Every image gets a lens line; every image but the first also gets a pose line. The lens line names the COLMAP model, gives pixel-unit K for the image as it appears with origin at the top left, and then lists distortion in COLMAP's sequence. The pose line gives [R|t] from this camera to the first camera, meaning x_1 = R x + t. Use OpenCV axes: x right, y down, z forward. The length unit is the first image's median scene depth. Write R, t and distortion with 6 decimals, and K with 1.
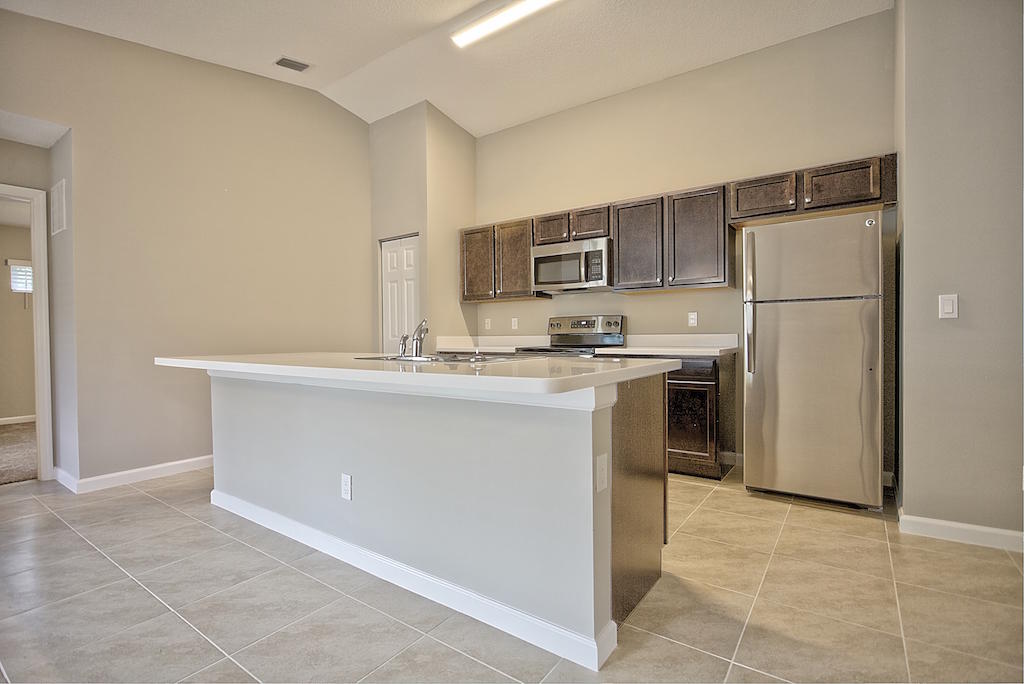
lens RADIAL K [[500.0, 0, 500.3], [0, 500.0, 329.6], [0, 0, 1]] dist [-0.003293, 0.000442]
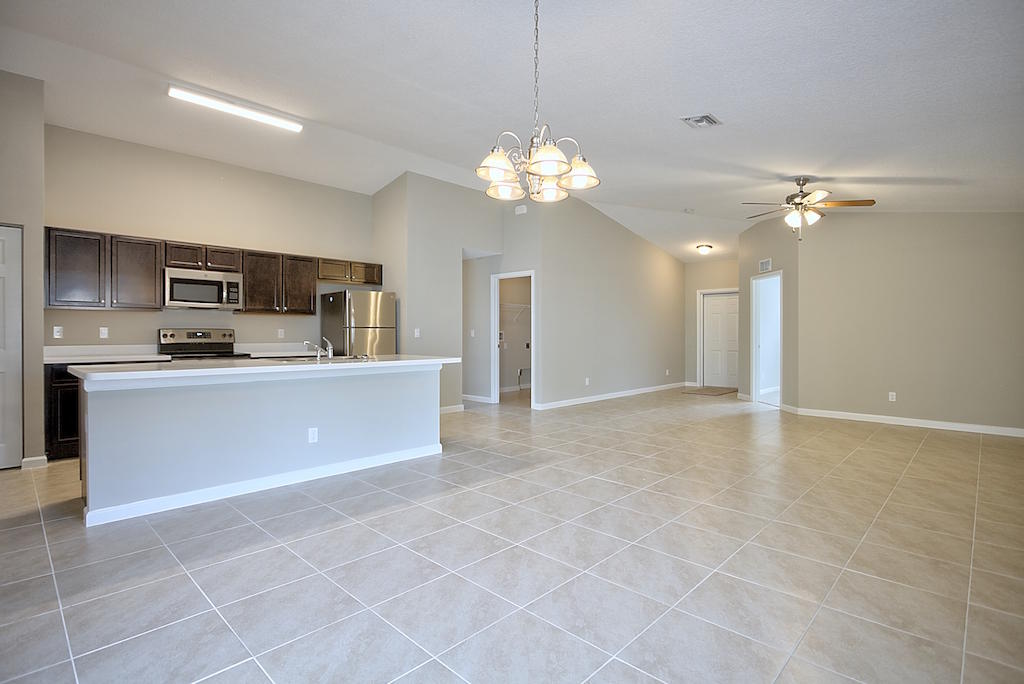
lens RADIAL K [[500.0, 0, 520.4], [0, 500.0, 336.9], [0, 0, 1]] dist [-0.003293, 0.000442]
pose [[0.128218, 0.002324, 0.991743, -1.013733], [-0.015317, 0.999883, -0.000363, -0.018920], [-0.991628, -0.015144, 0.128238, 0.044206]]
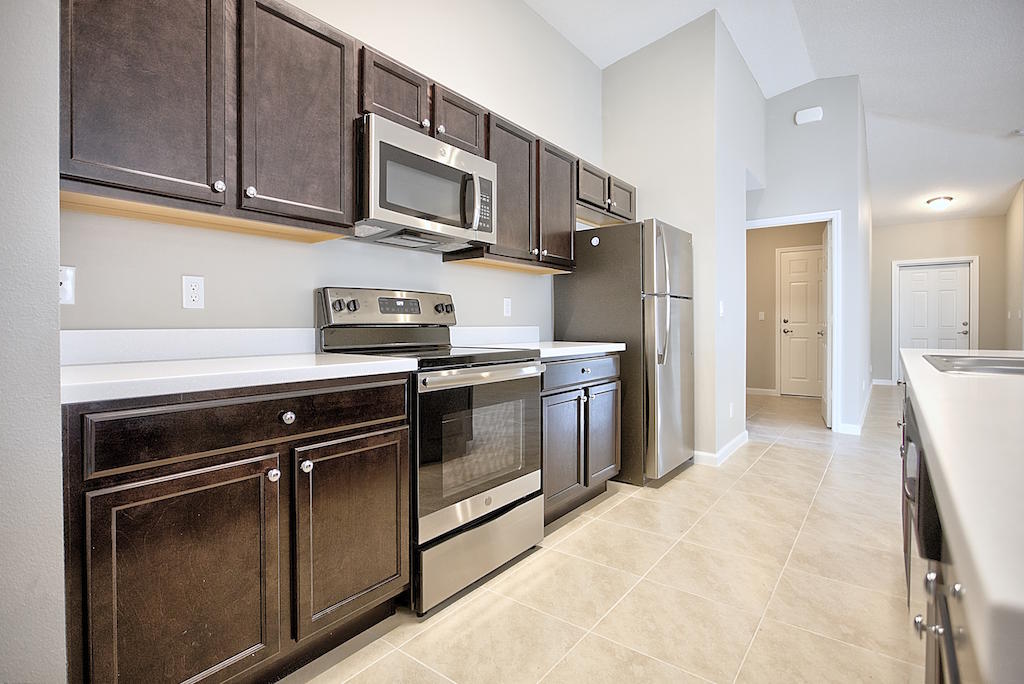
lens RADIAL K [[500.0, 0, 525.1], [0, 500.0, 320.8], [0, 0, 1]] dist [-0.003293, 0.000442]
pose [[-0.000953, 0.020080, 0.999798, -0.364553], [-0.007612, 0.999769, -0.020087, 0.015093], [-0.999971, -0.007630, -0.000800, 0.911303]]
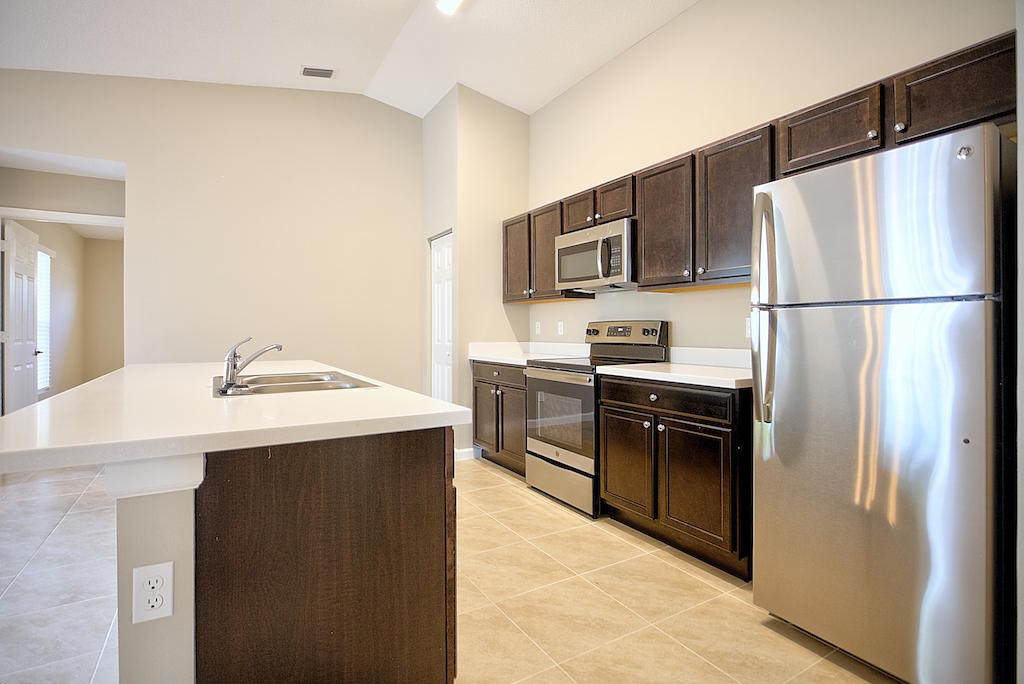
lens RADIAL K [[500.0, 0, 502.6], [0, 500.0, 319.5], [0, 0, 1]] dist [-0.003293, 0.000442]
pose [[0.916245, 0.000947, -0.400616, 0.324909], [-0.004094, 0.999967, -0.007001, -0.023993], [0.400597, 0.008055, 0.916219, 0.221801]]
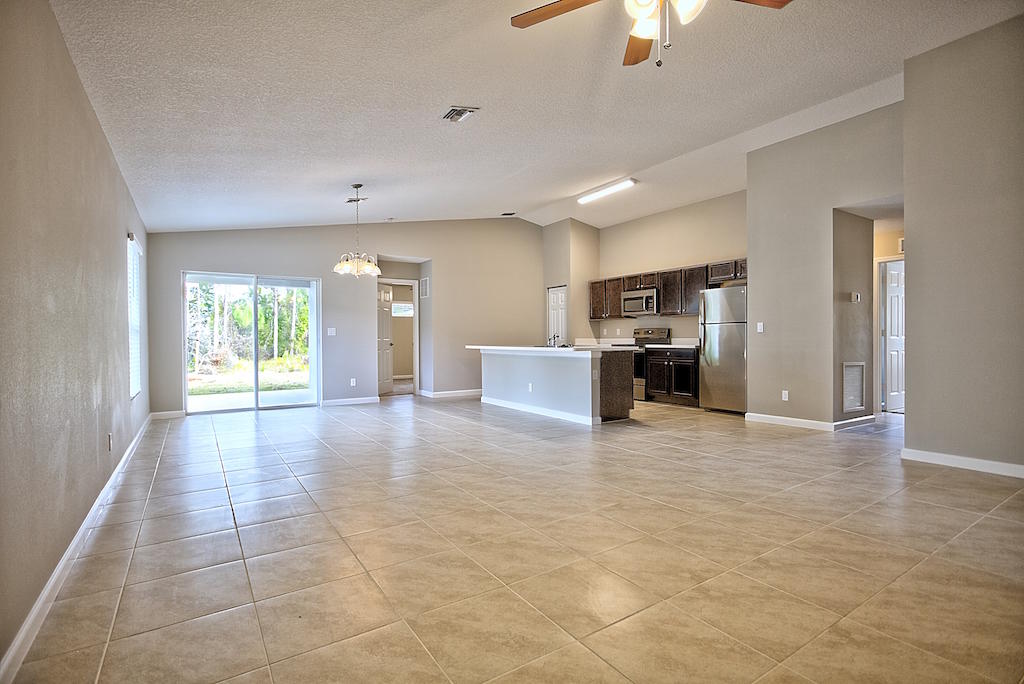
lens RADIAL K [[500.0, 0, 508.7], [0, 500.0, 341.3], [0, 0, 1]] dist [-0.003293, 0.000442]
pose [[0.941133, 0.006622, -0.337973, 0.317290], [-0.000473, 0.999833, 0.018273, -0.012135], [0.338037, -0.017037, 0.940978, -1.013960]]
